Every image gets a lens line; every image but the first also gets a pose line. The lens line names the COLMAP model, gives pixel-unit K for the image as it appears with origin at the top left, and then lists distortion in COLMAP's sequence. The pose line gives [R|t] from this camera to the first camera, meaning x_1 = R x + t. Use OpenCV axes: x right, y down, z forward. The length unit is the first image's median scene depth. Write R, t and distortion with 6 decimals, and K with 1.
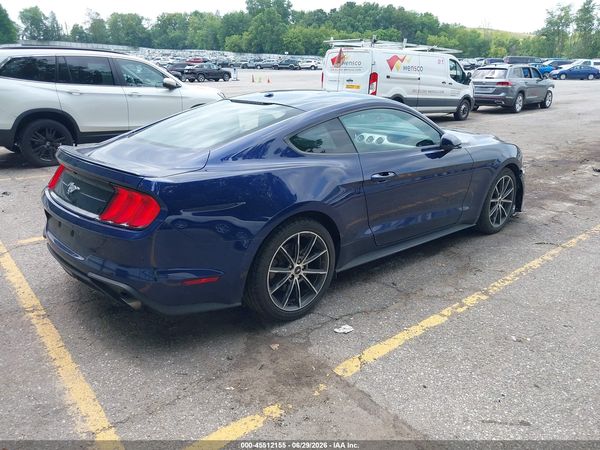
lens RADIAL K [[484.1, 0, 302.9], [0, 484.1, 221.4], [0, 0, 1]] dist [-0.005876, 0.006292]
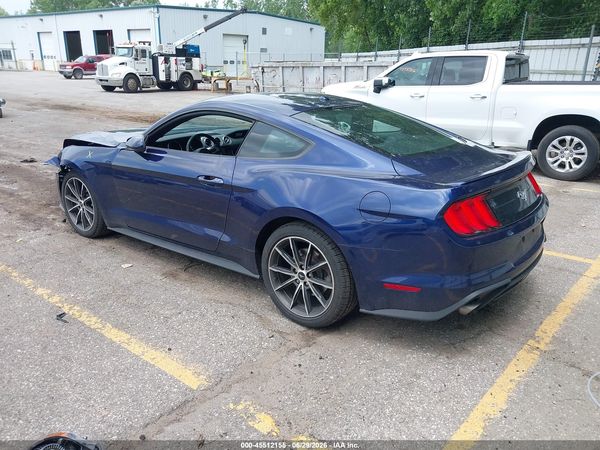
lens RADIAL K [[484.1, 0, 302.9], [0, 484.1, 221.4], [0, 0, 1]] dist [-0.005876, 0.006292]
pose [[-0.177288, -0.309821, 0.934120, -0.267921], [0.283706, 0.892773, 0.349953, -0.099278], [-0.942380, 0.327058, -0.070380, 0.299581]]
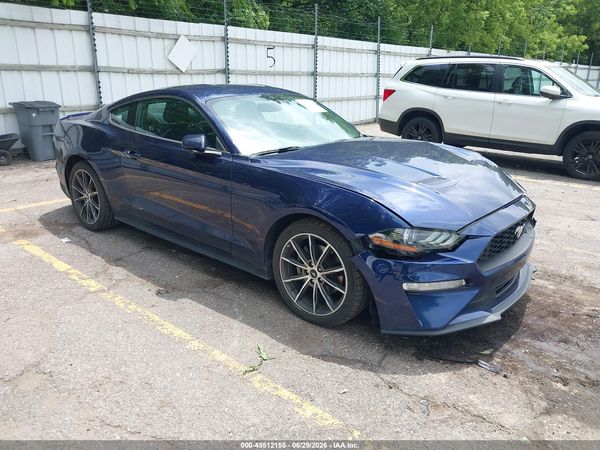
lens RADIAL K [[475.2, 0, 311.5], [0, 475.2, 226.3], [0, 0, 1]] dist [0.001030, 0.004250]
pose [[0.138889, 0.287635, -0.947616, 0.314203], [-0.308211, 0.921922, 0.234662, -0.077792], [0.941125, 0.259474, 0.216697, 0.280485]]
